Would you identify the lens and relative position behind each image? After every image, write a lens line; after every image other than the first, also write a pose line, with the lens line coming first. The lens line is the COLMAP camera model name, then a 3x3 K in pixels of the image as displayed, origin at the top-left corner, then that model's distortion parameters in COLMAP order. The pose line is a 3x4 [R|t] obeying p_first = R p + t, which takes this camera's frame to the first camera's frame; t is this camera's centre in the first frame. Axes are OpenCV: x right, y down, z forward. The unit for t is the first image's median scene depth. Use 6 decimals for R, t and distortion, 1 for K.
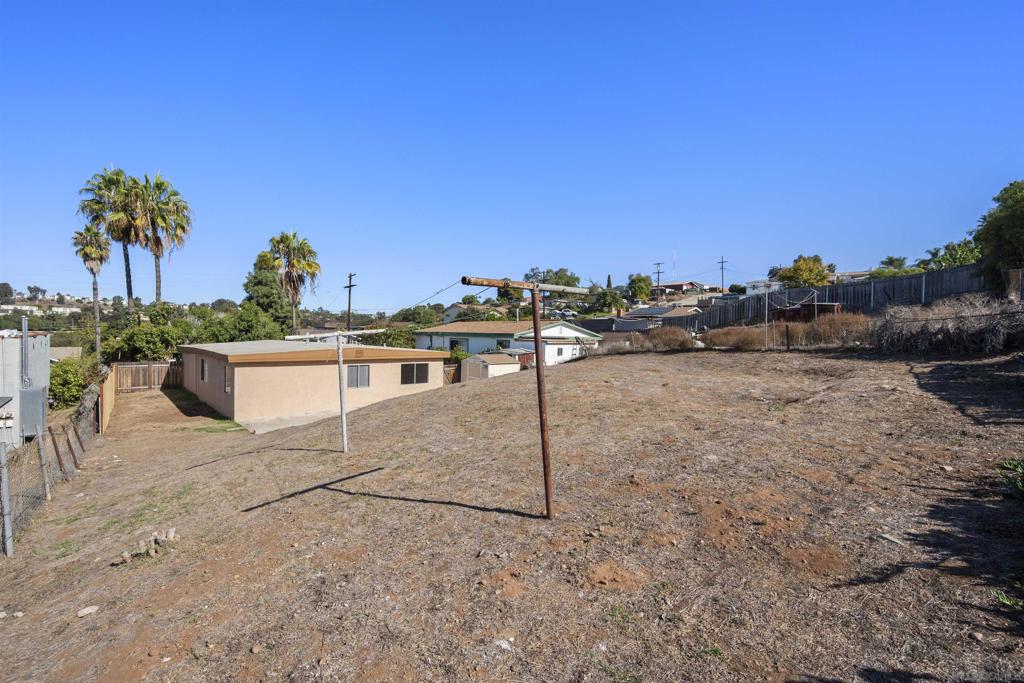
lens RADIAL K [[440.1, 0, 516.0], [0, 440.1, 343.4], [0, 0, 1]] dist [0.001071, 0.000085]
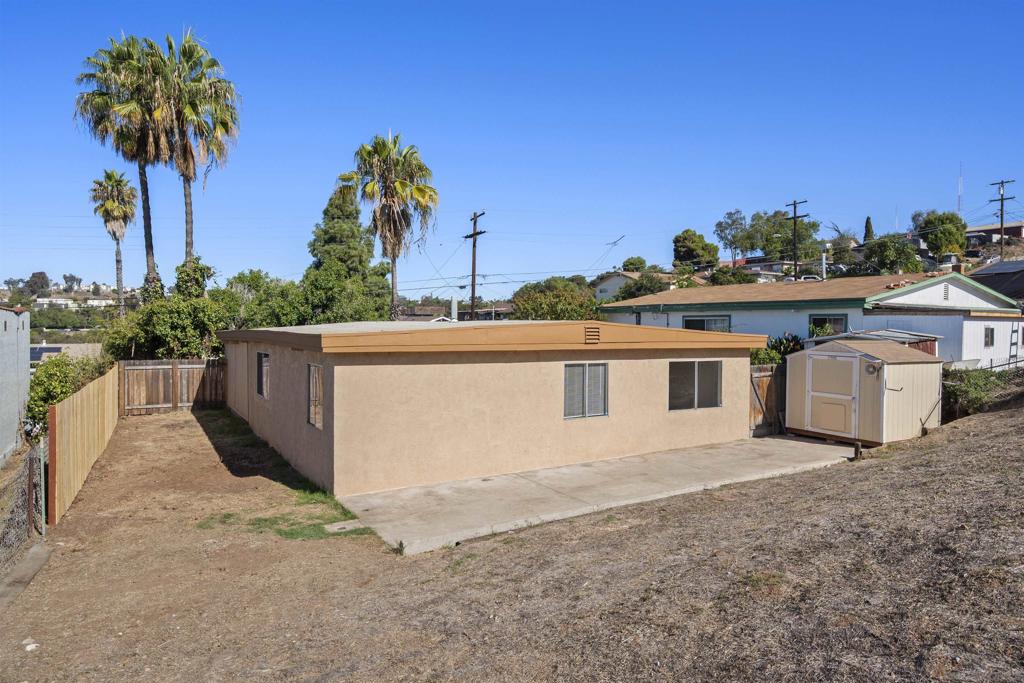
lens RADIAL K [[659.5, 0, 508.0], [0, 659.5, 337.3], [0, 0, 1]] dist [0.006261, -0.001370]
pose [[0.969756, -0.009064, -0.243907, -0.192088], [0.007654, 0.999948, -0.006728, 0.019391], [0.243955, 0.004658, 0.969775, 0.257056]]
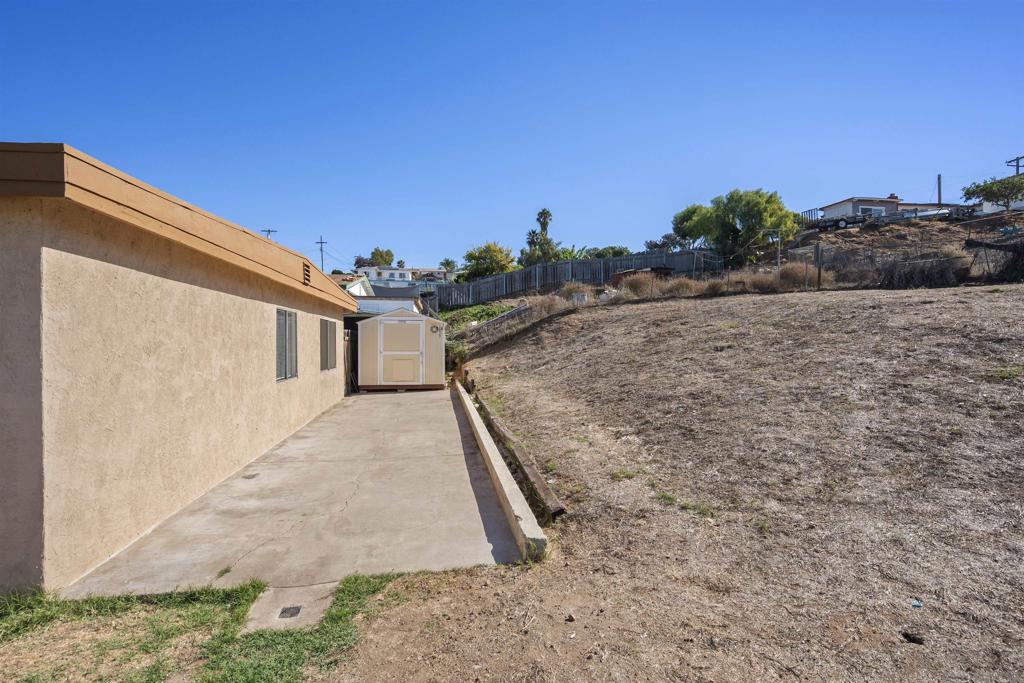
lens RADIAL K [[514.3, 0, 510.9], [0, 514.3, 339.6], [0, 0, 1]] dist [0.013571, 0.001257]
pose [[0.578146, -0.018800, 0.815717, -0.395789], [0.037161, 0.999304, -0.003307, 0.053554], [-0.815087, 0.032225, 0.578442, 0.437340]]
